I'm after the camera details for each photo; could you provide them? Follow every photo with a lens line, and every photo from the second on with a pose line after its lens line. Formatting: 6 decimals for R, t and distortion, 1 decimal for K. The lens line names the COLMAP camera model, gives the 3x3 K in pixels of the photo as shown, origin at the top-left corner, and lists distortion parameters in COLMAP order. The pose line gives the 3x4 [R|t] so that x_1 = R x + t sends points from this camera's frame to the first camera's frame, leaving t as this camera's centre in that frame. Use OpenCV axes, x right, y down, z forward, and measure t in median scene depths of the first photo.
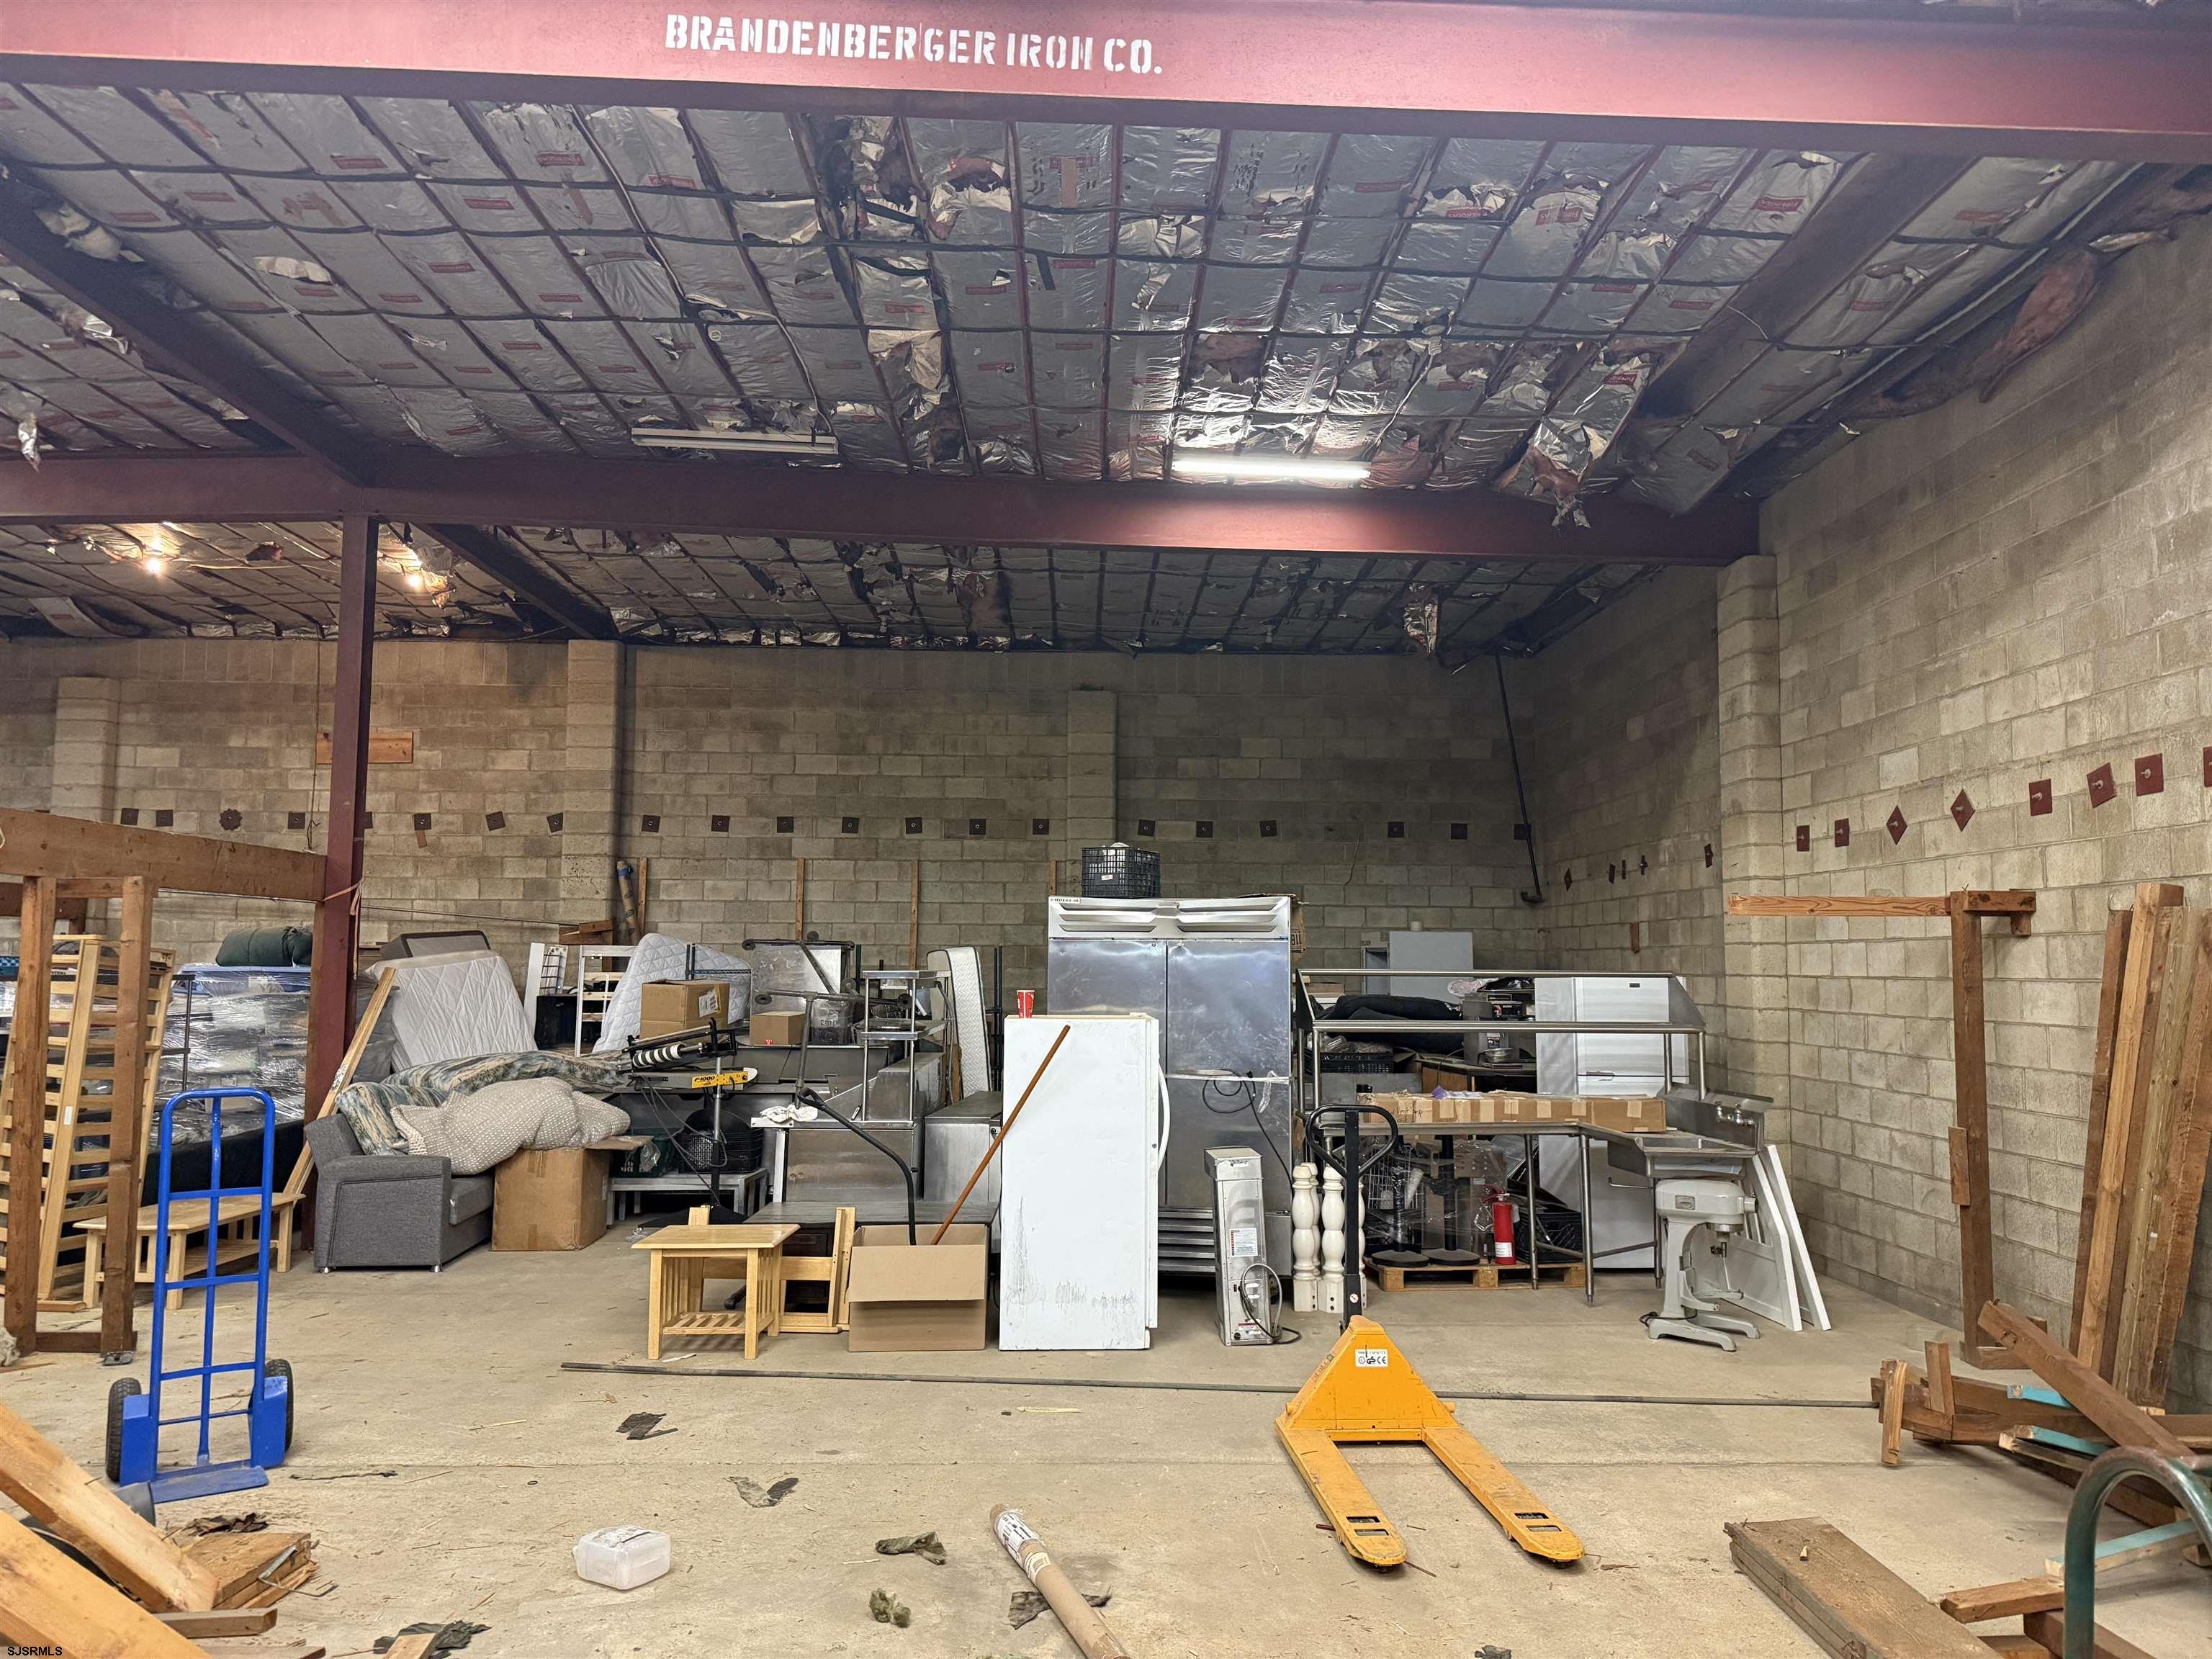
lens RADIAL K [[1533.5, 0, 1126.5], [0, 1533.5, 832.0], [0, 0, 1]] dist [0.005635, -0.007419]
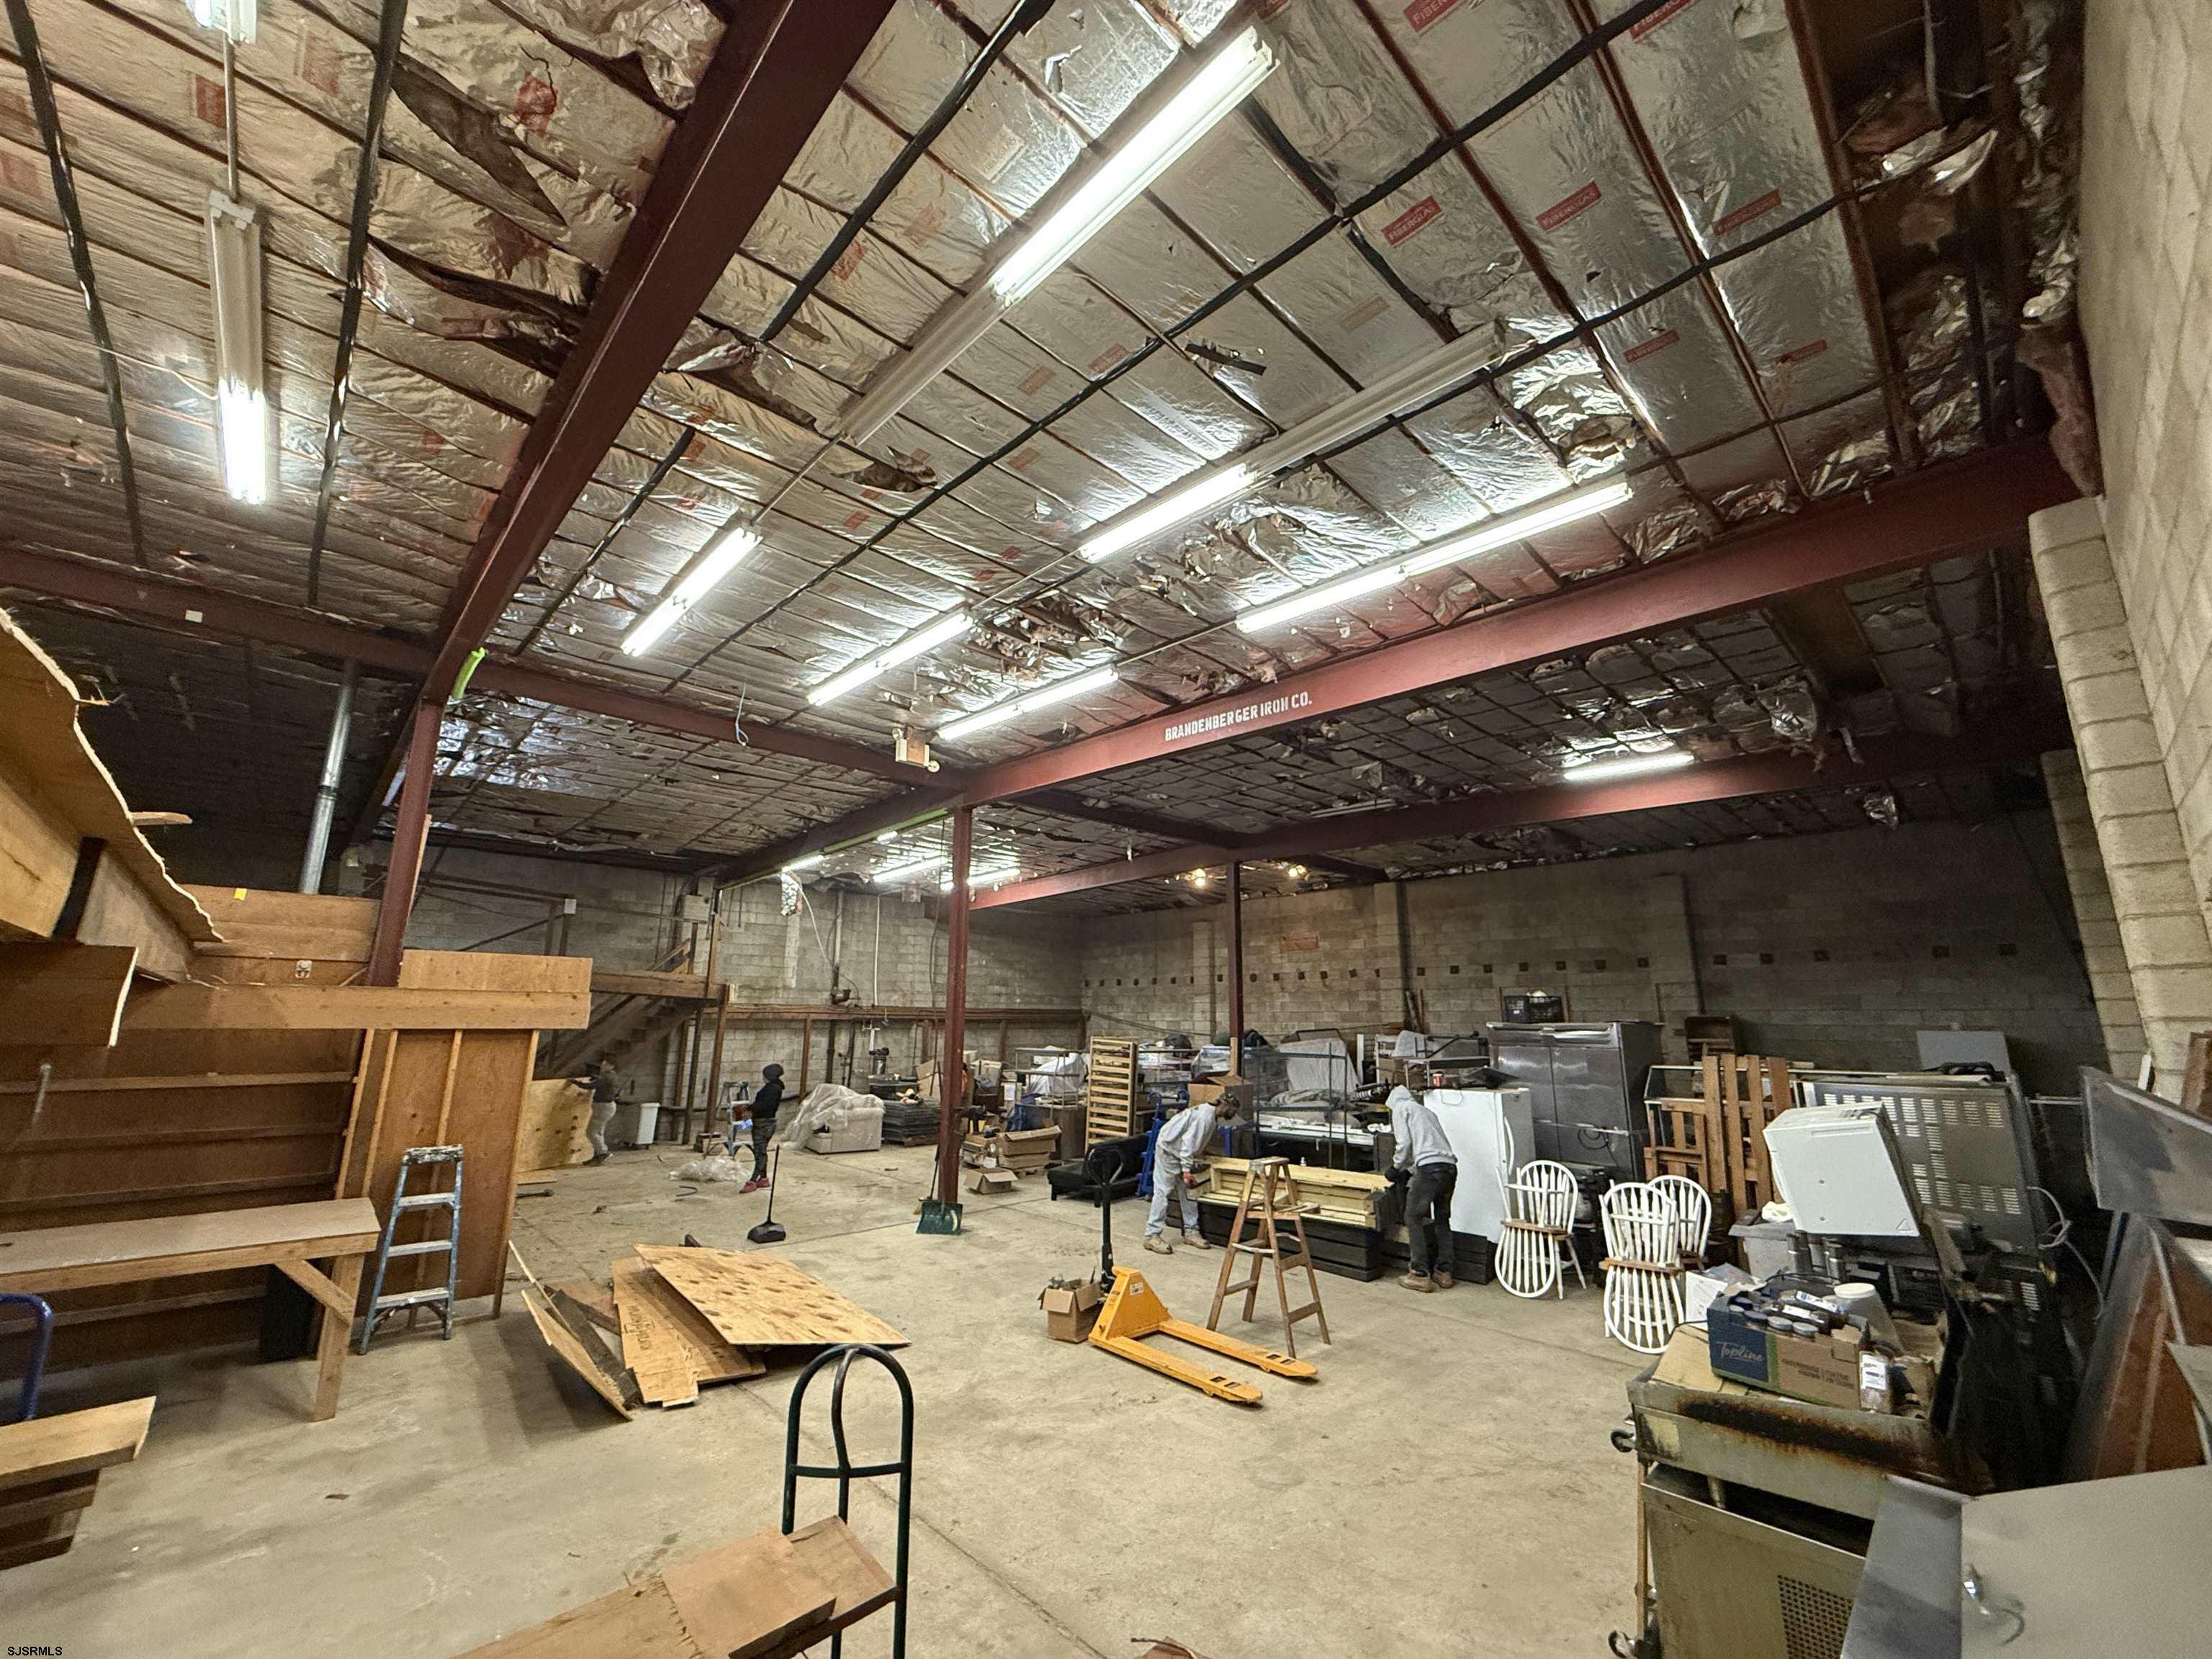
lens RADIAL K [[883.0, 0, 1119.6], [0, 883.0, 830.8], [0, 0, 1]] dist [0.002282, 0.000311]
pose [[0.671922, -0.157774, -0.723621, 0.282462], [0.062646, 0.985652, -0.156735, -0.030368], [0.737967, 0.059982, 0.672165, -0.060939]]
